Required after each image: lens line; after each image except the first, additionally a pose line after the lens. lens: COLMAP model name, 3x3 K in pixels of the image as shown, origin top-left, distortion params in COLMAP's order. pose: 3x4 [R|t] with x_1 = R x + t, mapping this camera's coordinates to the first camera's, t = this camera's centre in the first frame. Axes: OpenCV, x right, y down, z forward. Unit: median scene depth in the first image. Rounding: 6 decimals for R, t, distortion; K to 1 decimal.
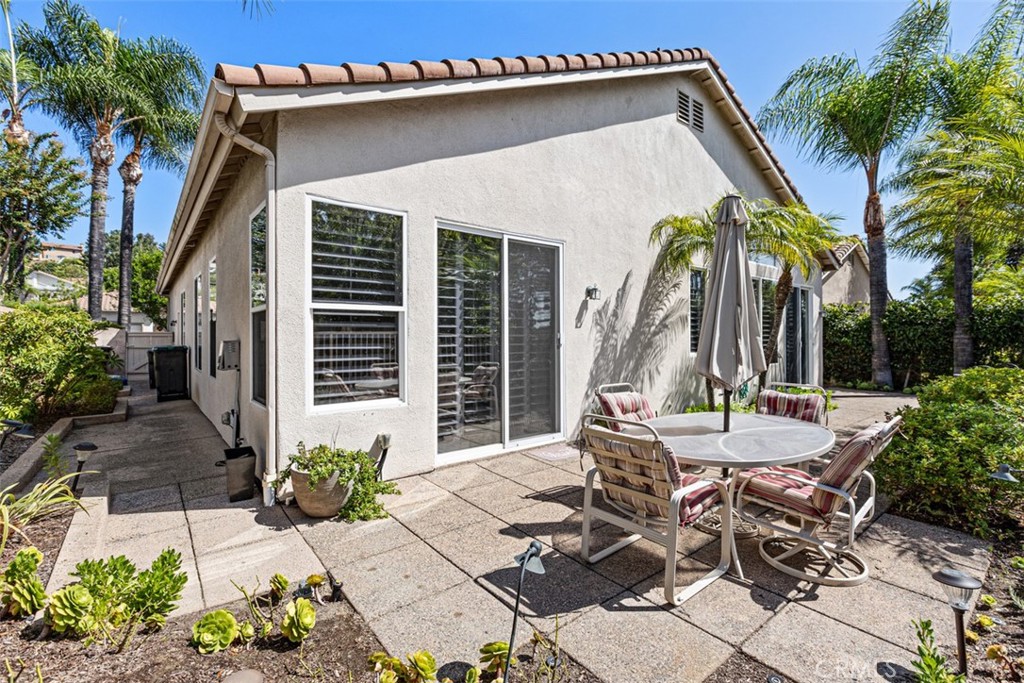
lens RADIAL K [[457.6, 0, 516.1], [0, 457.6, 335.7], [0, 0, 1]] dist [0.003547, -0.001331]
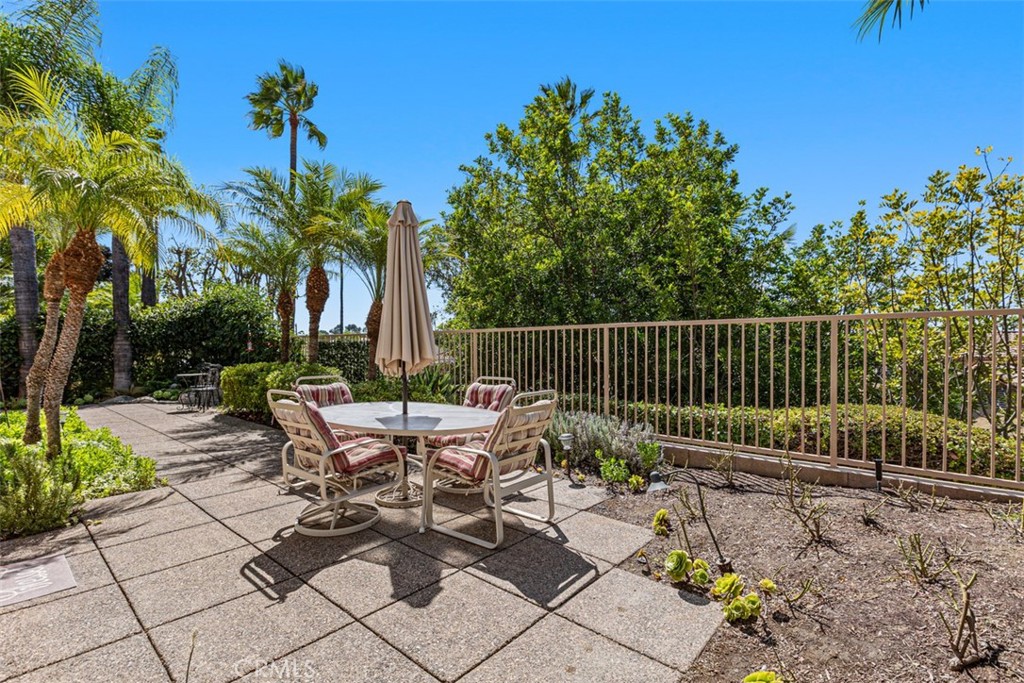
lens RADIAL K [[457.6, 0, 517.2], [0, 457.6, 344.8], [0, 0, 1]] dist [0.003547, -0.001331]
pose [[-0.185043, 0.004798, 0.982719, -0.629979], [0.007408, 0.999966, -0.003488, 0.044427], [-0.982702, 0.006635, -0.185073, 0.863232]]
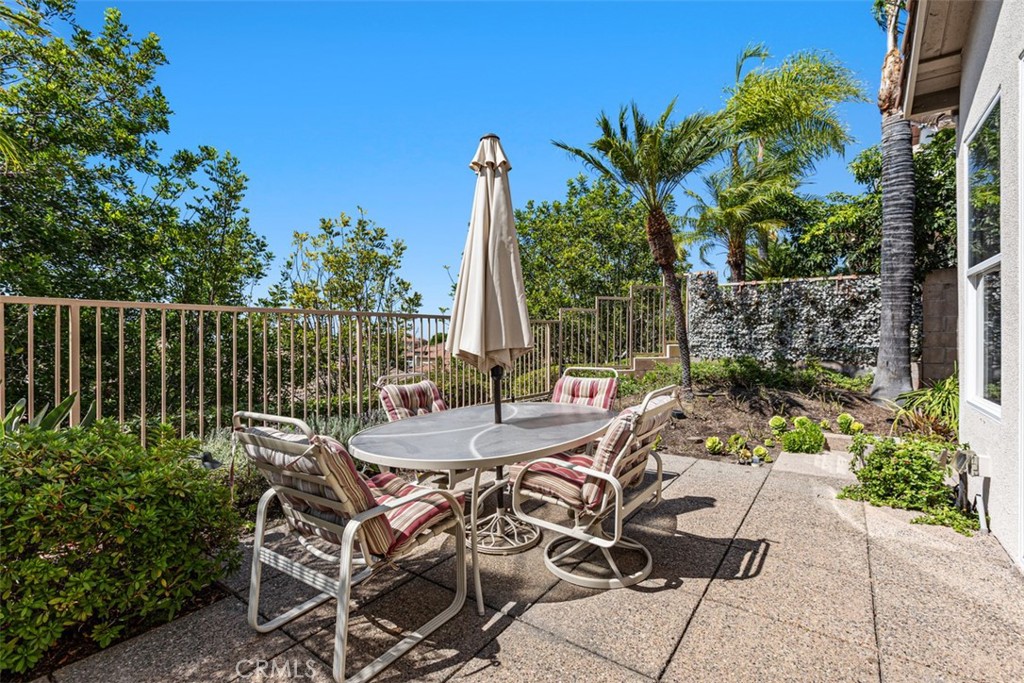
lens RADIAL K [[457.6, 0, 514.6], [0, 457.6, 336.4], [0, 0, 1]] dist [0.003547, -0.001331]
pose [[-0.964429, 0.008306, -0.264213, 0.590858], [0.006253, 0.999943, 0.008609, 0.042971], [0.264269, 0.006650, -0.964426, 1.651746]]
